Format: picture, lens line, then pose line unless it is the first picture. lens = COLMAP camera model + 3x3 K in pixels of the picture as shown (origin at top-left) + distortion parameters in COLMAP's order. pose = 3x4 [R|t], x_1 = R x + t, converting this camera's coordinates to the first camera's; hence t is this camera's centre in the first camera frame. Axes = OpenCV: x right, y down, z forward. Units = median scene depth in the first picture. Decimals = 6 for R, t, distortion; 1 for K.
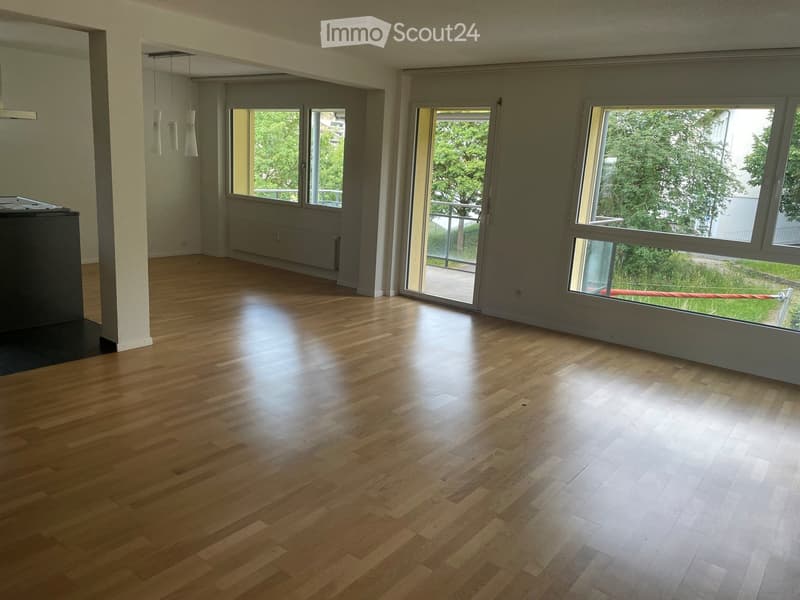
lens RADIAL K [[600.0, 0, 399.3], [0, 600.0, 291.4], [0, 0, 1]] dist [0.095176, -0.145352]
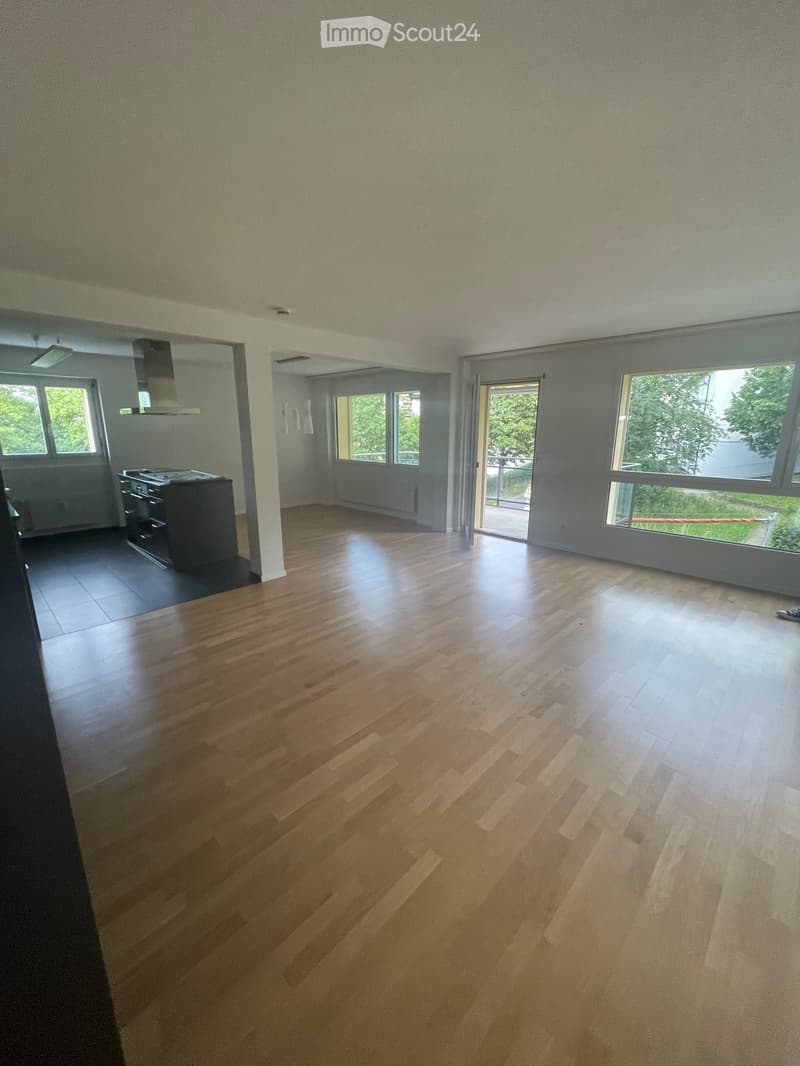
lens RADIAL K [[429.5, 0, 400.0], [0, 429.5, 533.0], [0, 0, 1]] dist [-0.015948, 0.000095]
pose [[0.991350, -0.028727, -0.128061, -0.022050], [0.031945, 0.999222, 0.023149, -0.014833], [0.127296, -0.027040, 0.991496, 0.063917]]
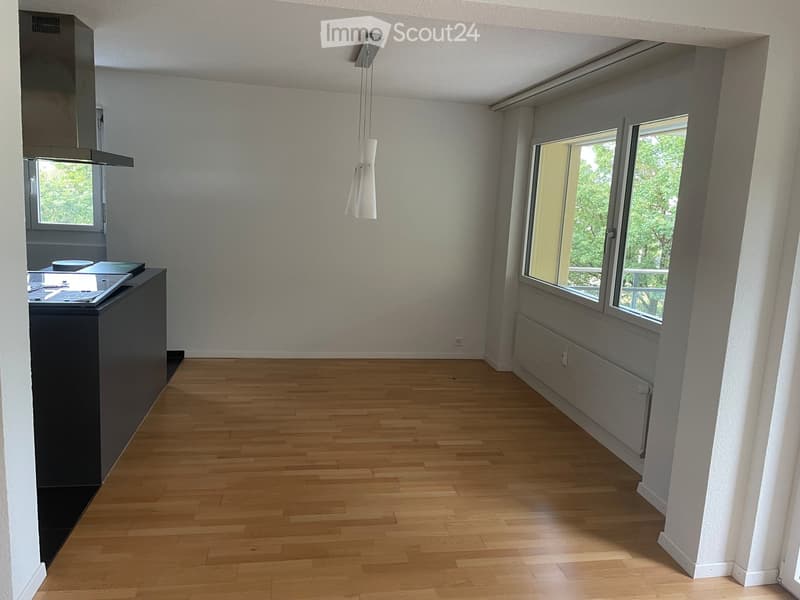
lens RADIAL K [[600.0, 0, 399.3], [0, 600.0, 291.4], [0, 0, 1]] dist [0.095176, -0.145352]
pose [[0.735957, 0.084142, -0.671779, 0.063844], [-0.149547, 0.987941, -0.040092, -0.125516], [0.660305, 0.129968, 0.739666, 0.564072]]
